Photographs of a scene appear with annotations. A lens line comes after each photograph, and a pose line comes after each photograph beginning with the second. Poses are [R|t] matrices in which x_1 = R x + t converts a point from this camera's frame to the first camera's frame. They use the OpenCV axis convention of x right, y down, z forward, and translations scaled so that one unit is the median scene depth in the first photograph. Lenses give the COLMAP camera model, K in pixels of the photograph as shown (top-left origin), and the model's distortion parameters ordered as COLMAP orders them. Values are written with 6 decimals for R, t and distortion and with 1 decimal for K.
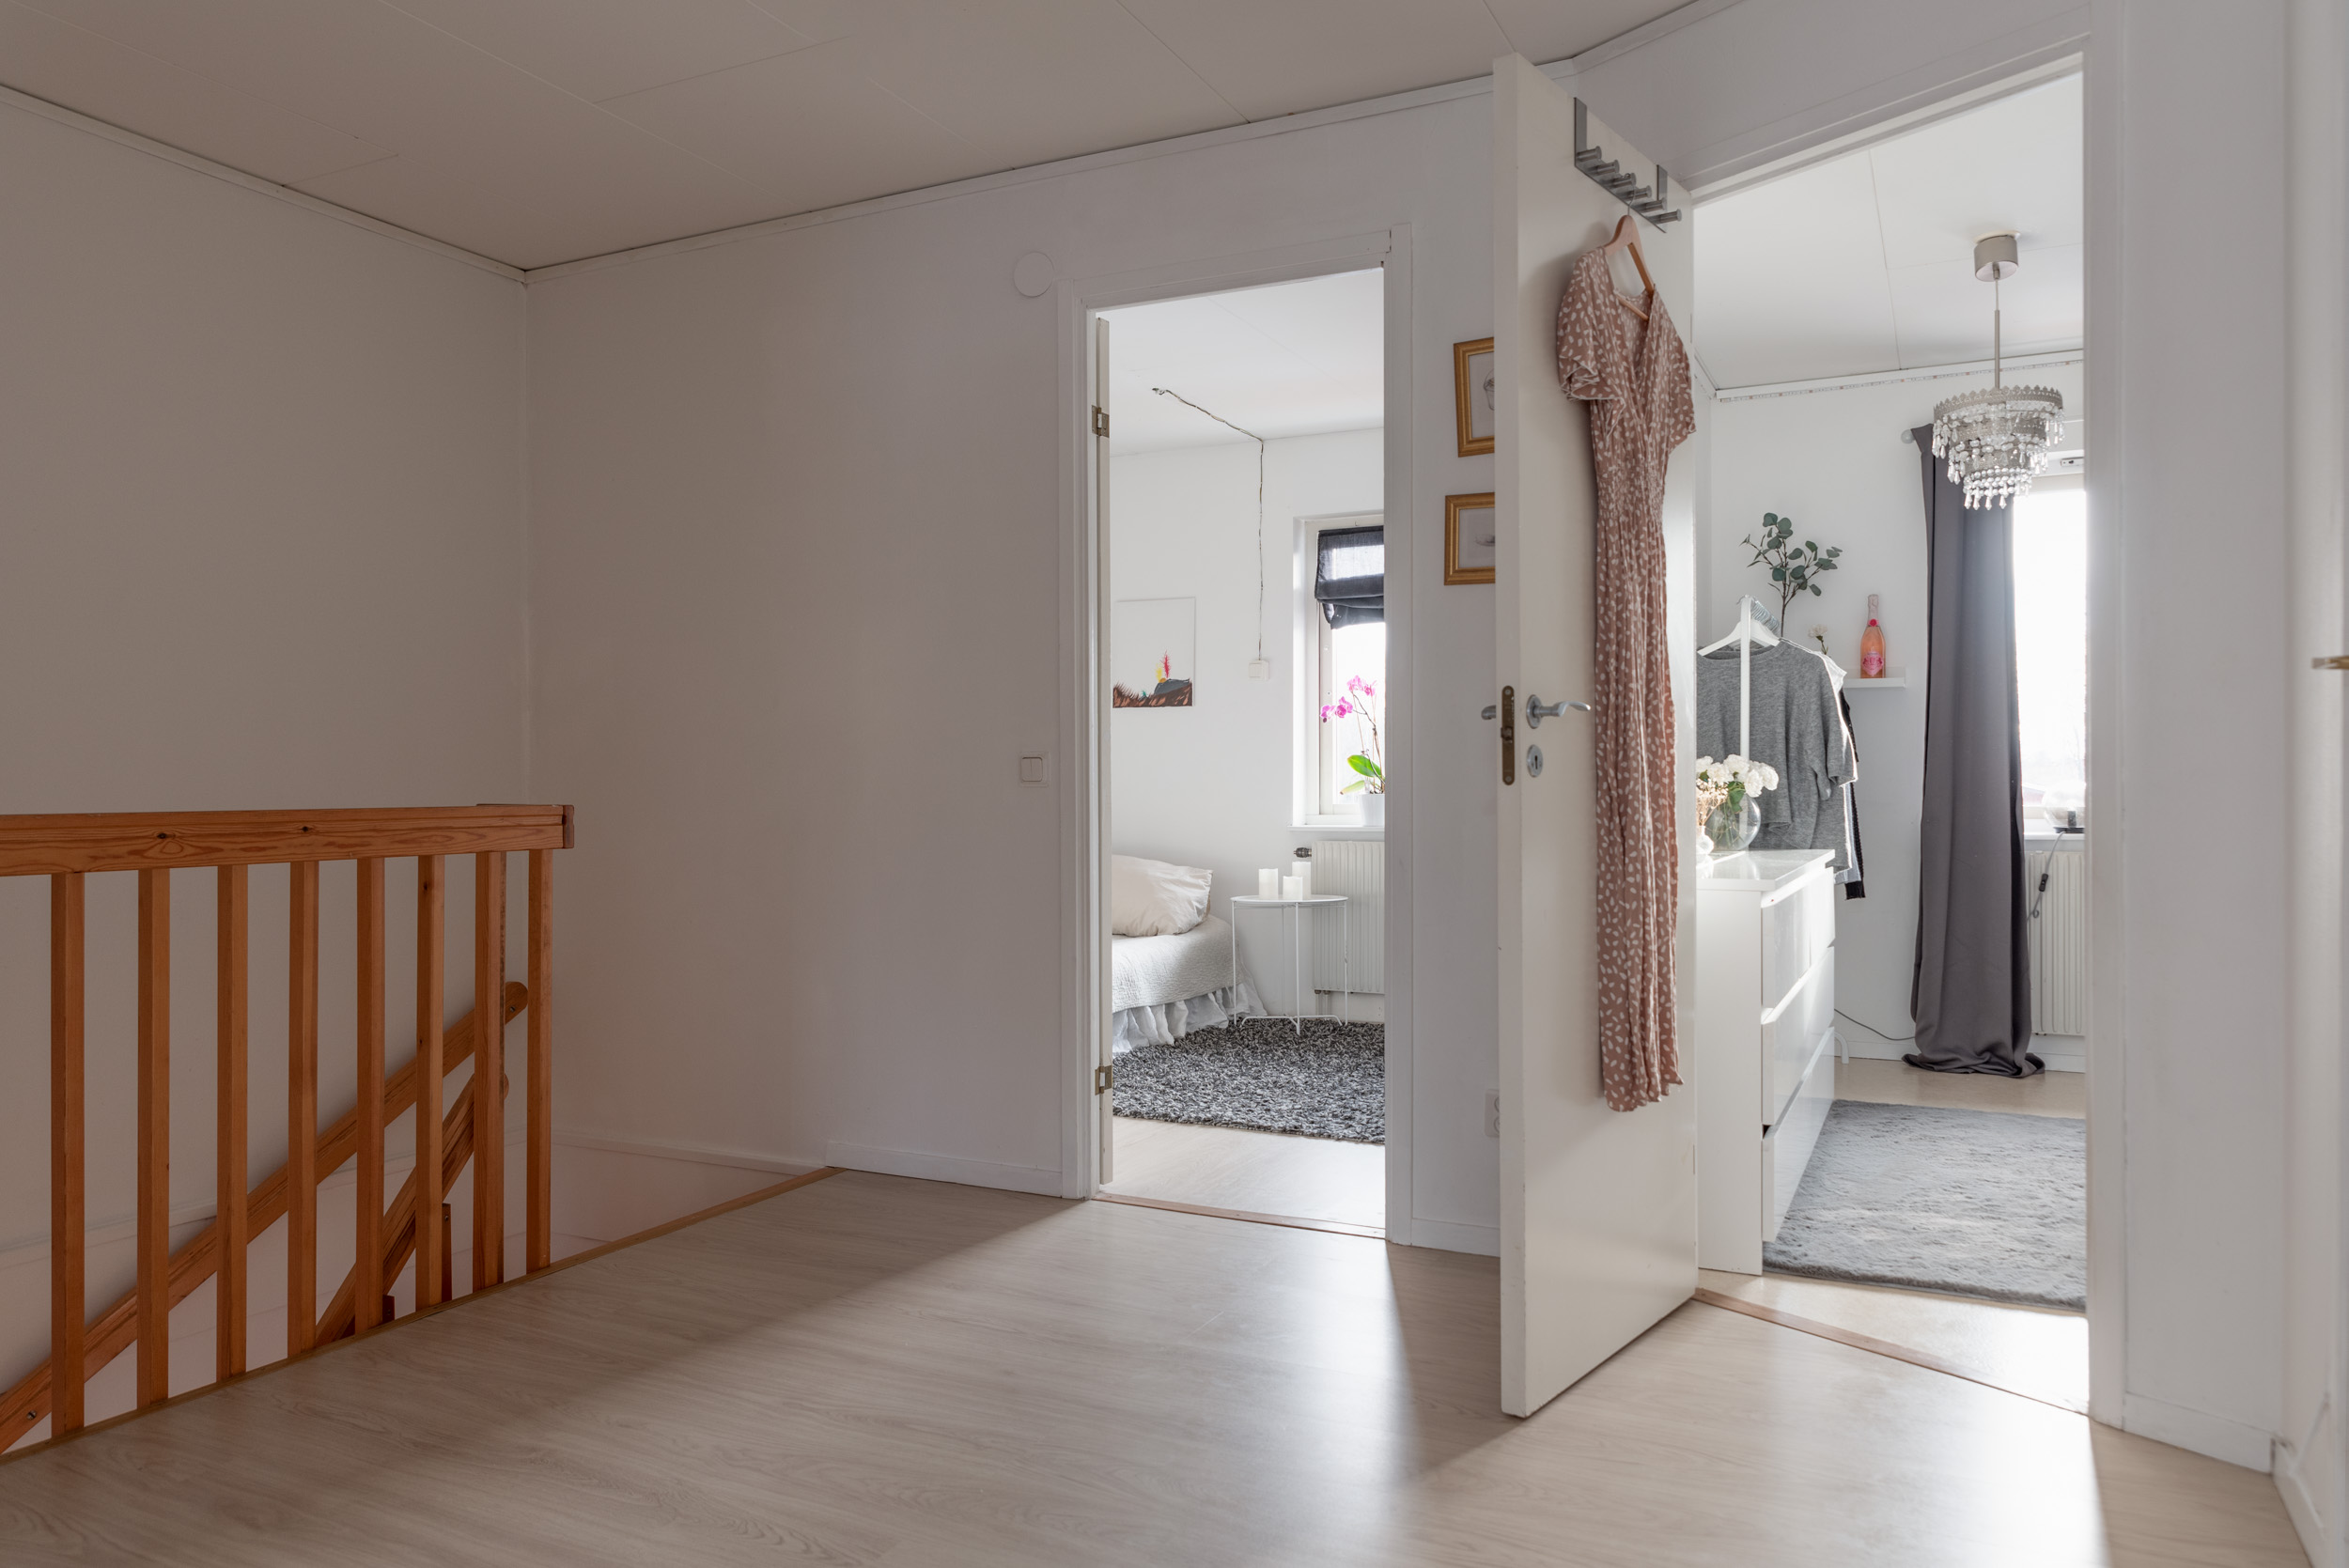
lens RADIAL K [[1595.4, 0, 1180.5], [0, 1595.4, 783.7], [0, 0, 1]] dist [0.008396, -0.000612]
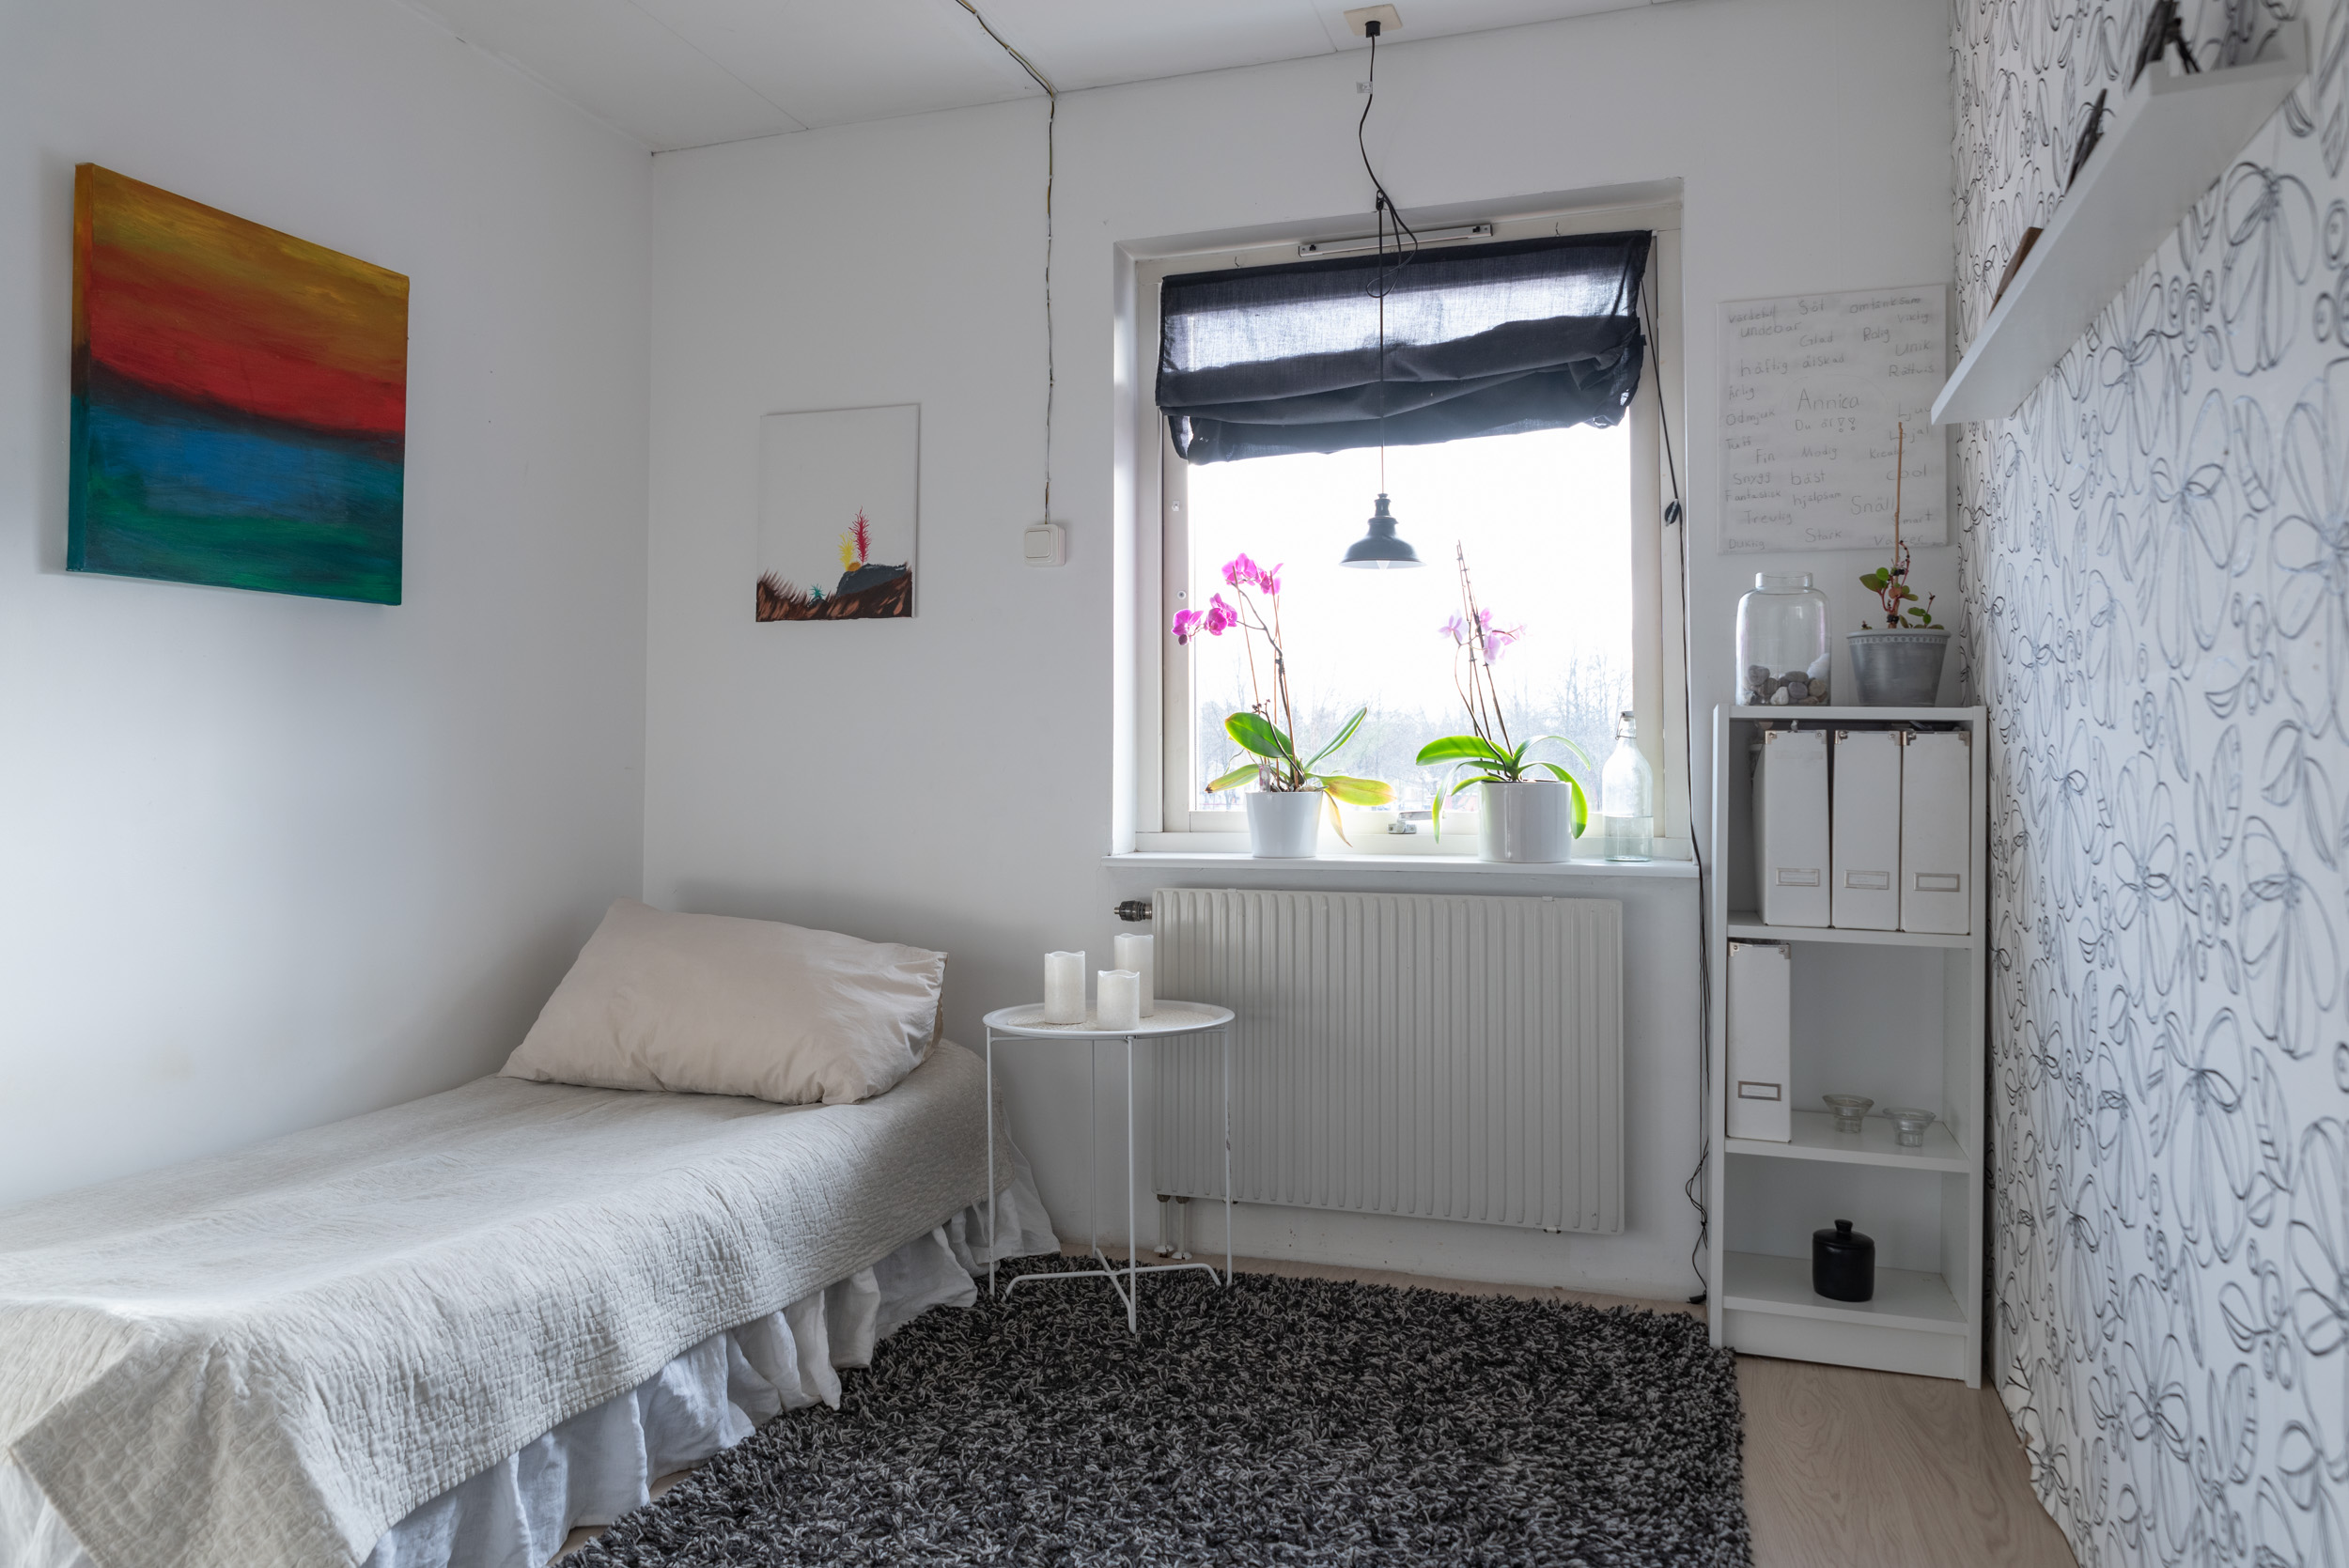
lens RADIAL K [[1595.4, 0, 1174.5], [0, 1595.4, 780.9], [0, 0, 1]] dist [0.008396, -0.000612]
pose [[0.990500, 0.003876, 0.137460, 0.021647], [-0.004347, 0.999986, 0.003127, 0.001352], [-0.137446, -0.003695, 0.990502, 0.515311]]
